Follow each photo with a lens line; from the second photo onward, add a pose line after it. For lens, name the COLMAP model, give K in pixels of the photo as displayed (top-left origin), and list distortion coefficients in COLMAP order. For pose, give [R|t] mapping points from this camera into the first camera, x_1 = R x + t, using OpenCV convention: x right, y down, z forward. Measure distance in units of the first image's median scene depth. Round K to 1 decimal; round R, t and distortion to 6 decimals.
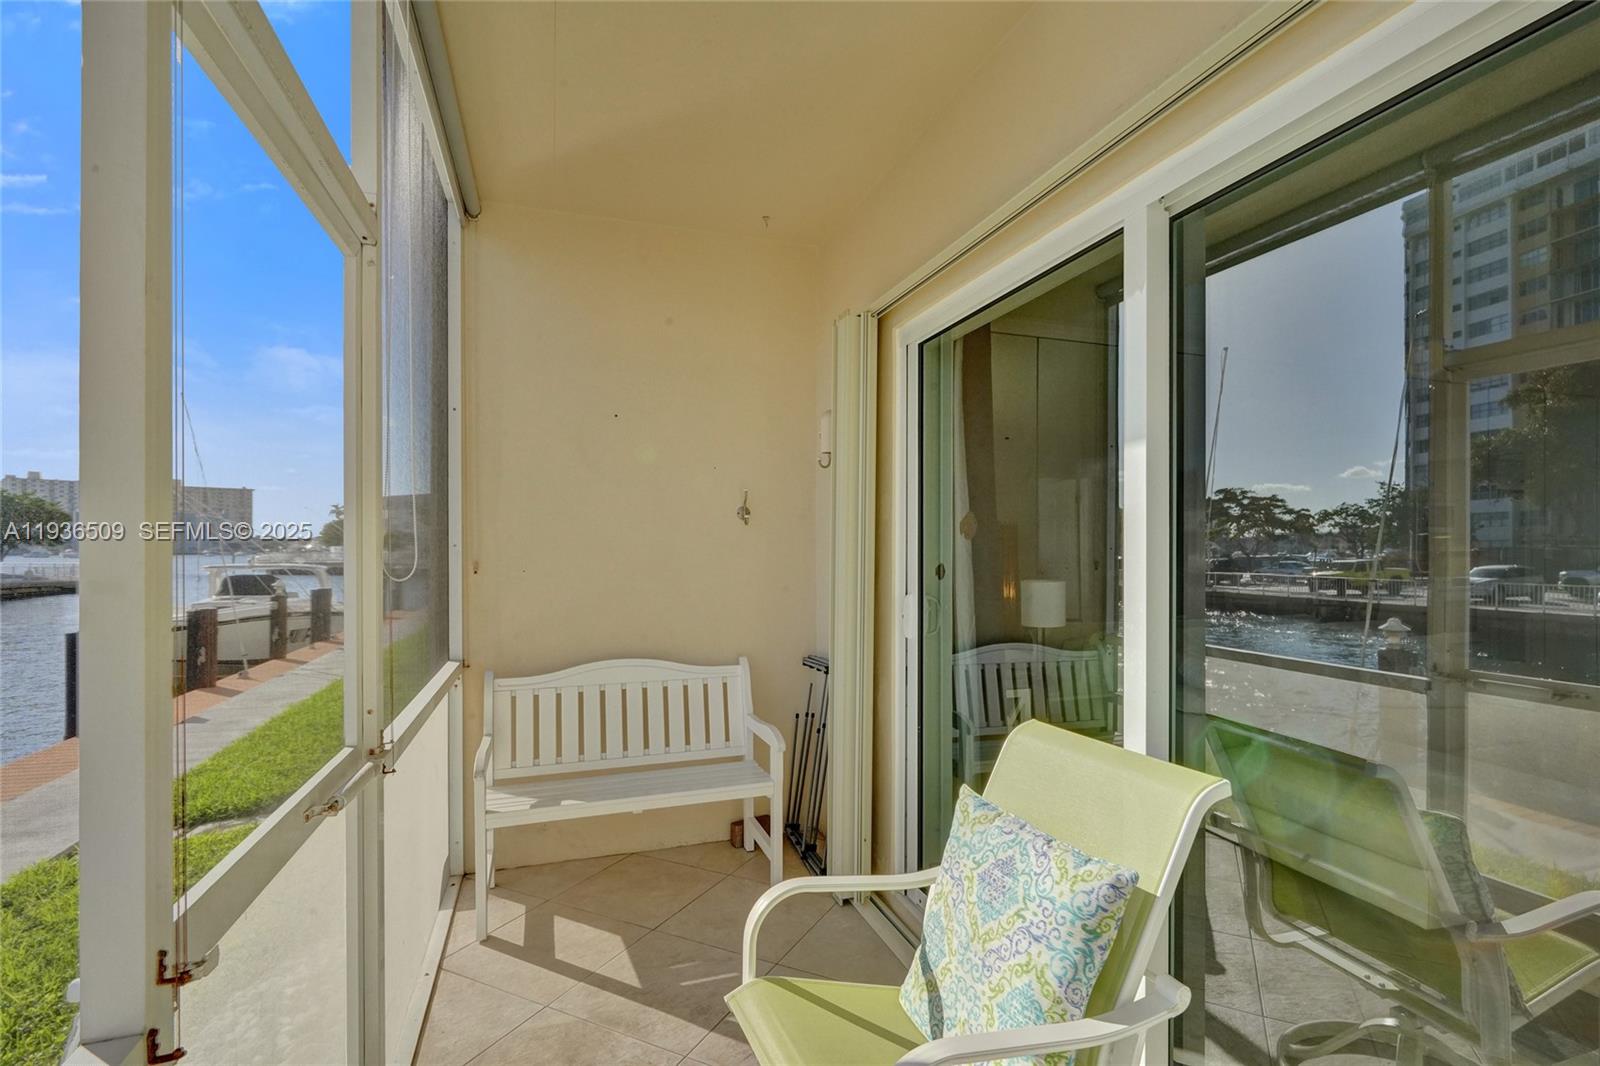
lens RADIAL K [[759.0, 0, 819.9], [0, 759.0, 545.0], [0, 0, 1]] dist [-0.000635, 0.000186]
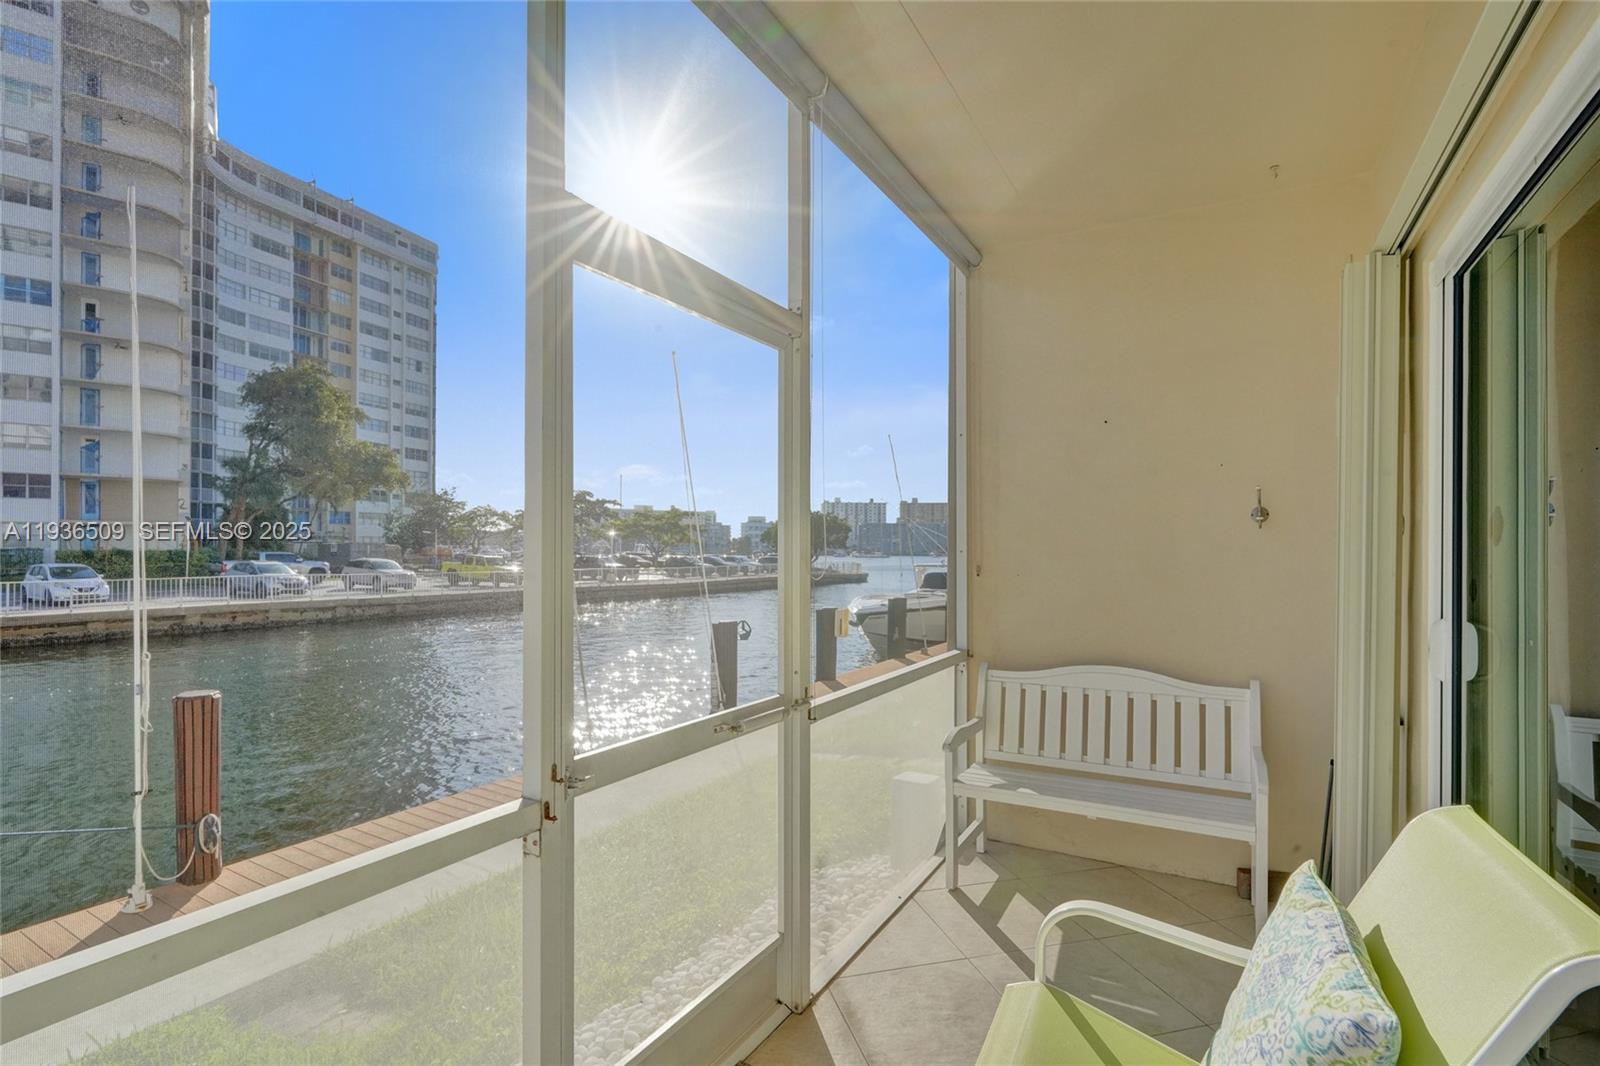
lens RADIAL K [[752.5, 0, 800.1], [0, 752.5, 545.1], [0, 0, 1]] dist [-0.000537, 0.000422]
pose [[0.659711, -0.001756, -0.751517, 0.253086], [-0.003339, 0.999981, -0.005268, -0.001481], [0.751512, 0.005985, 0.659693, 0.054481]]
